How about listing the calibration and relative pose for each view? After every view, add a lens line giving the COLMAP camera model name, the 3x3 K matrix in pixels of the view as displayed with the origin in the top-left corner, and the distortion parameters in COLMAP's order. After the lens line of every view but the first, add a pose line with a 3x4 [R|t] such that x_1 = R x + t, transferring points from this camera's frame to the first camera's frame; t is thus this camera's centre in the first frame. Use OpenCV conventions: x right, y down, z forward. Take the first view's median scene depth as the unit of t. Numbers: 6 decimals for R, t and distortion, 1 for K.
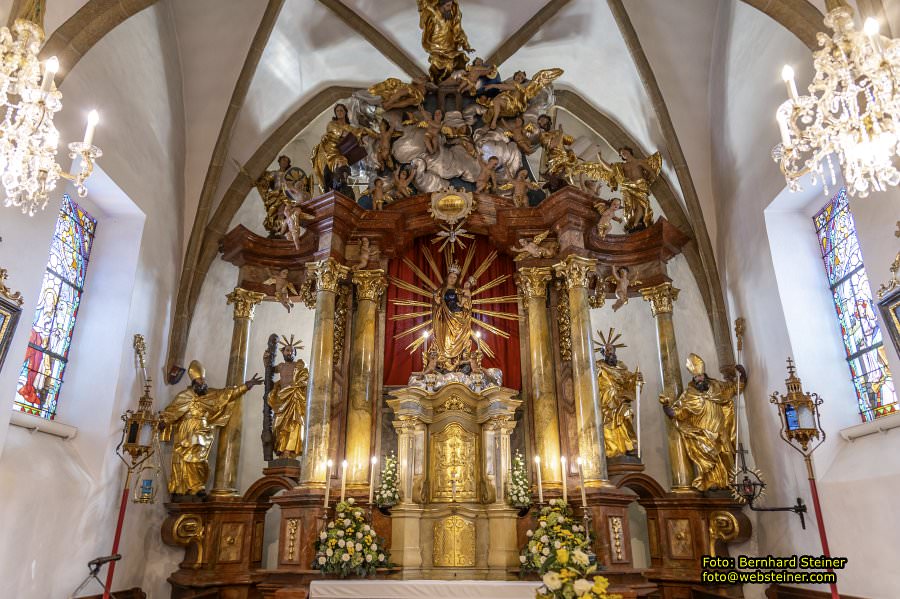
lens RADIAL K [[605.8, 0, 447.9], [0, 605.8, 313.5], [0, 0, 1]] dist [0.041629, -0.035358]
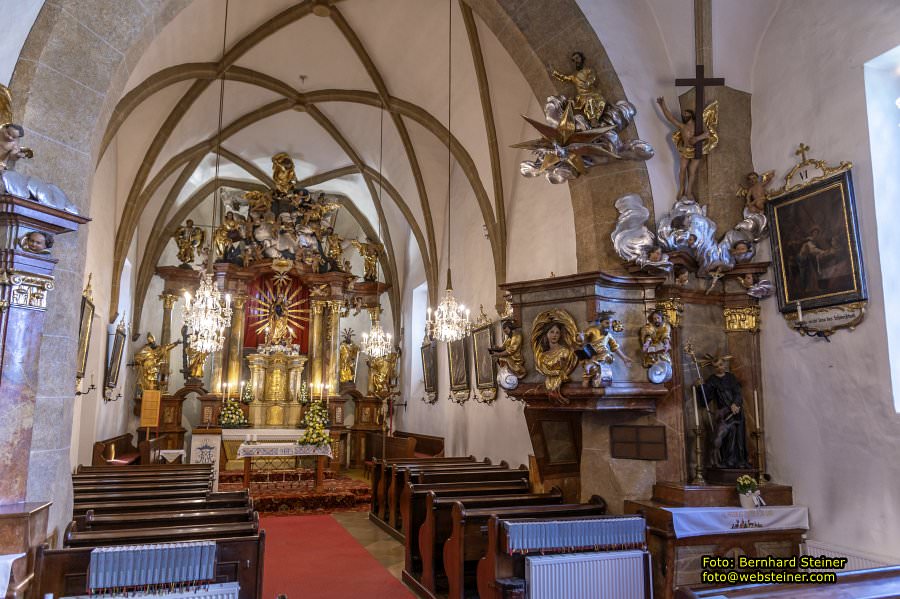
lens RADIAL K [[605.8, 0, 447.9], [0, 605.8, 313.5], [0, 0, 1]] dist [0.041629, -0.035358]
pose [[0.934492, 0.067634, 0.349500, -0.198022], [-0.135135, 0.975694, 0.172510, -0.492642], [-0.329338, -0.208439, 0.920918, -1.271979]]
